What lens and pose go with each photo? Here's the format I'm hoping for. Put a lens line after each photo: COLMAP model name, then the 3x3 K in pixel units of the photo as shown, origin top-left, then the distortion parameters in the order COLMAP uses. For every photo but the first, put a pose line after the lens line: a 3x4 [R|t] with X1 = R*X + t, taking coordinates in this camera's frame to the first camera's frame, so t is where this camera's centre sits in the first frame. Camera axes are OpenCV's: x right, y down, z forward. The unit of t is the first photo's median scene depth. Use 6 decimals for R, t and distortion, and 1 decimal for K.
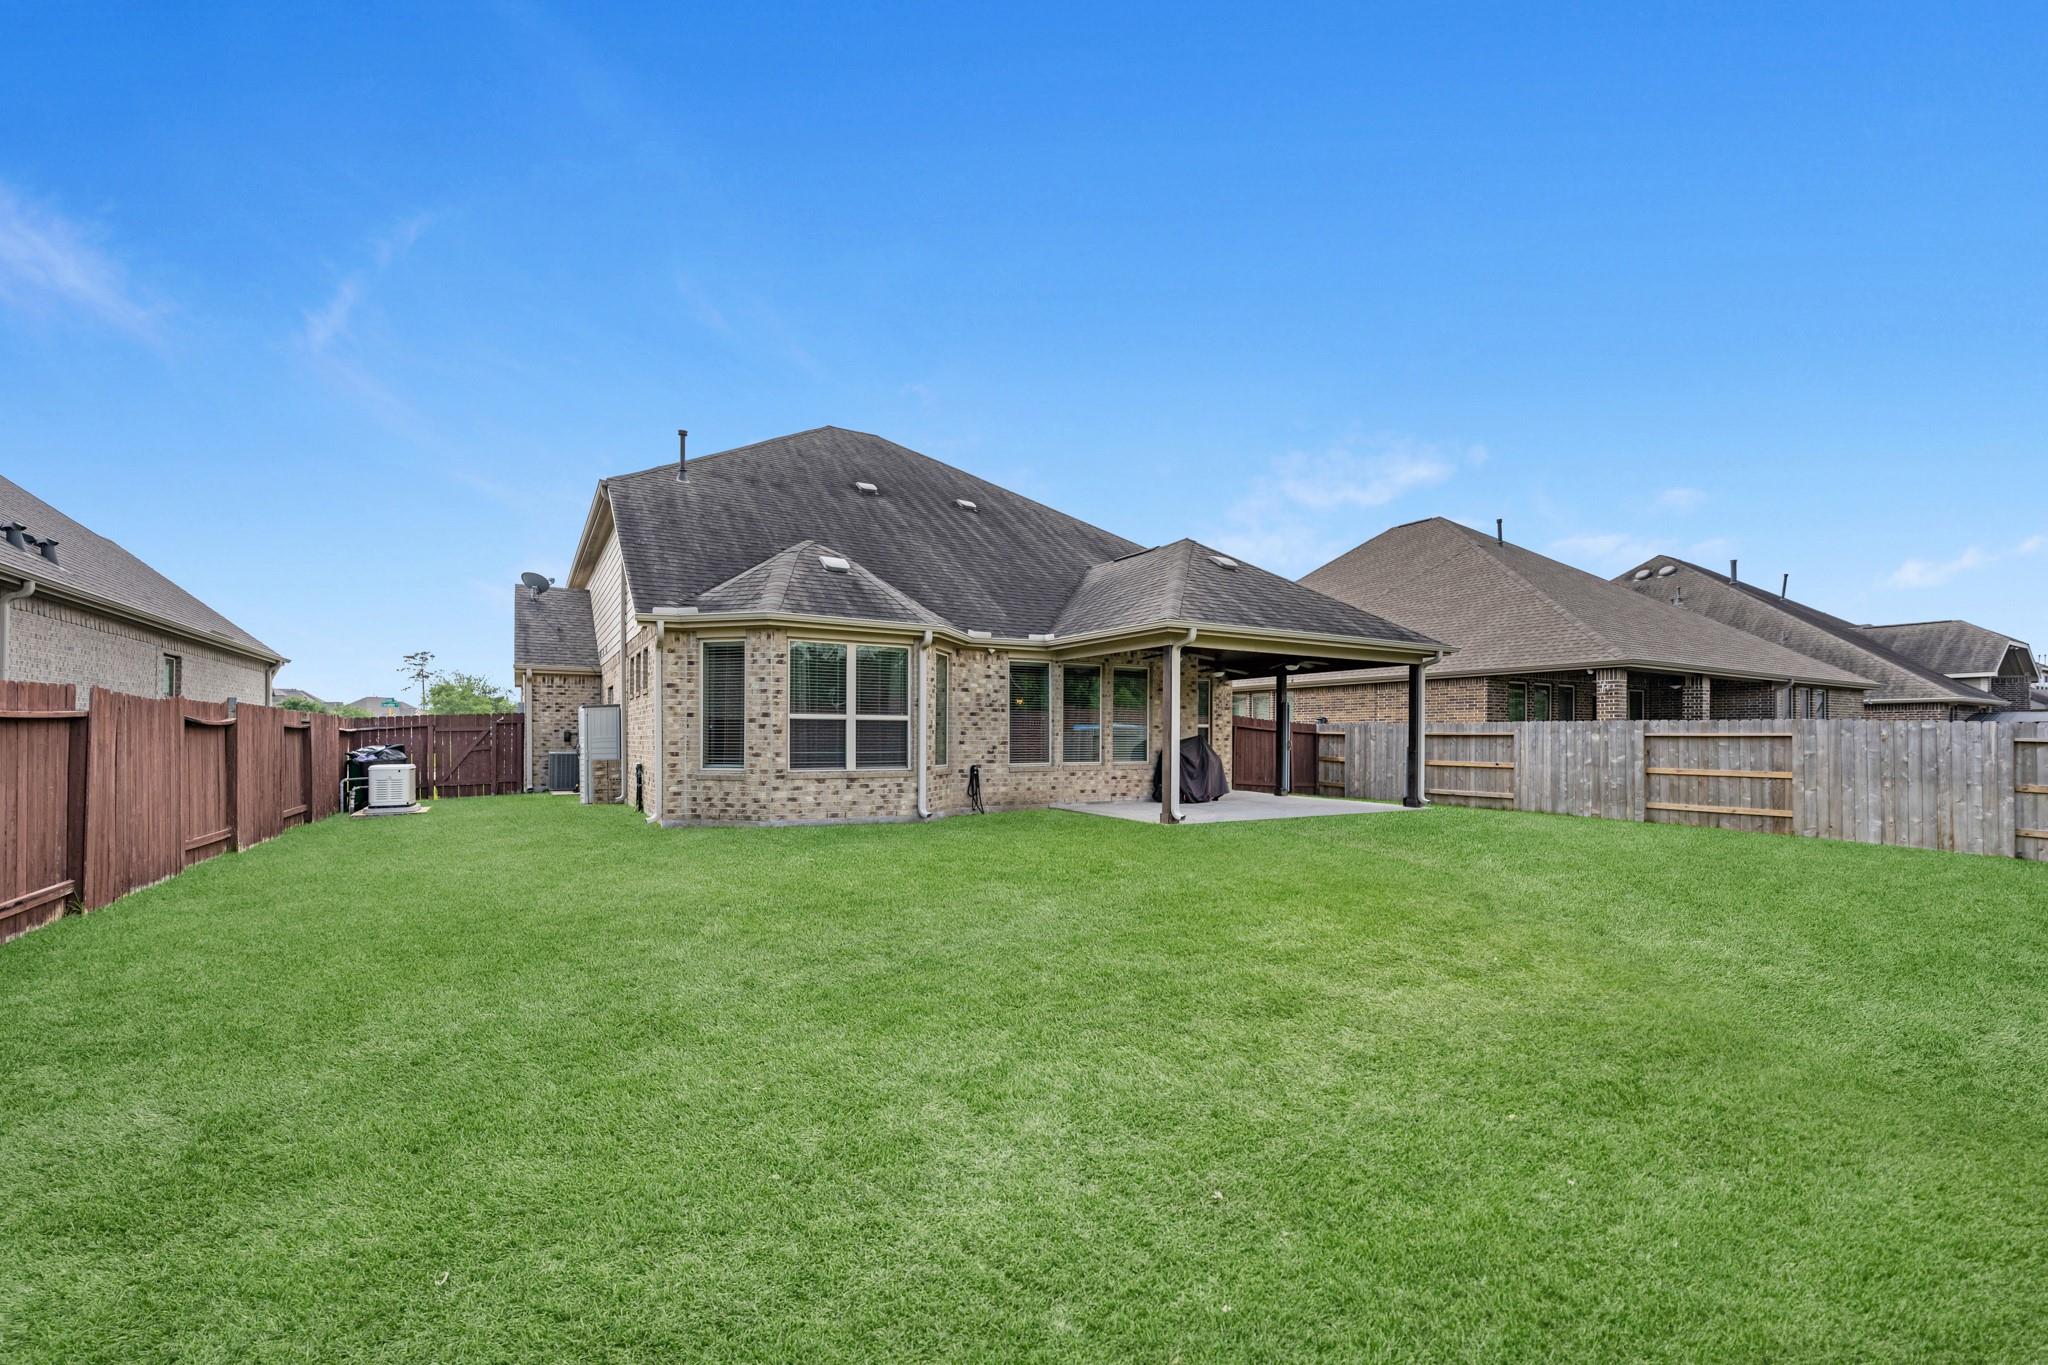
lens RADIAL K [[825.3, 0, 1029.4], [0, 825.3, 748.6], [0, 0, 1]] dist [0.011118, -0.000092]
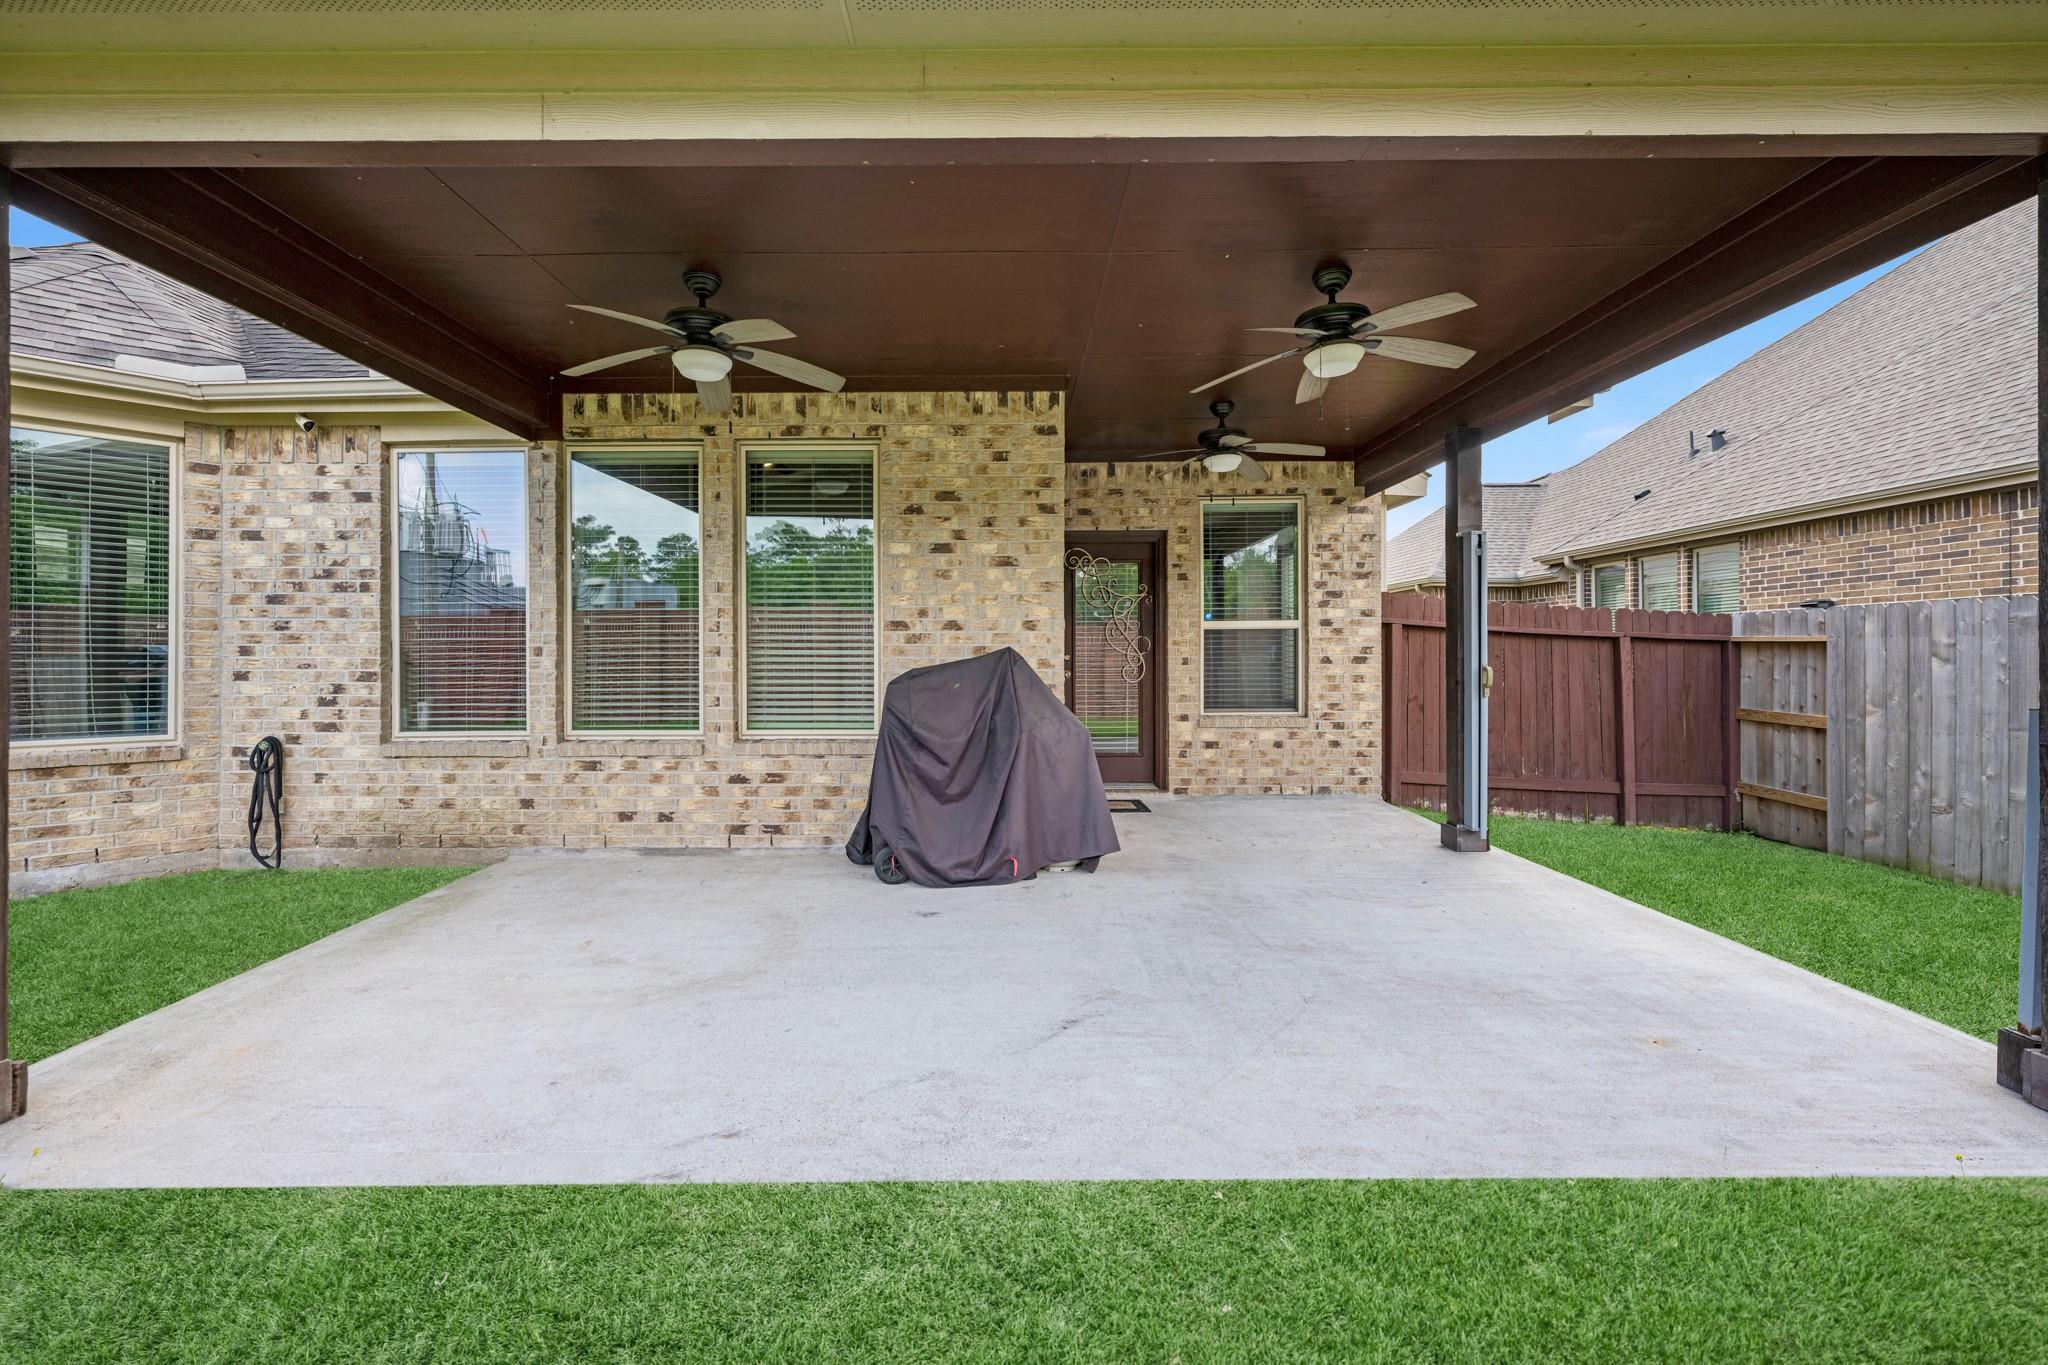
lens RADIAL K [[825.3, 0, 1022.4], [0, 825.3, 660.7], [0, 0, 1]] dist [0.011118, -0.000092]
pose [[0.859140, -0.006145, -0.511703, 0.405632], [0.000738, 0.999942, -0.010769, -0.009618], [0.511740, 0.008874, 0.859095, 0.832787]]
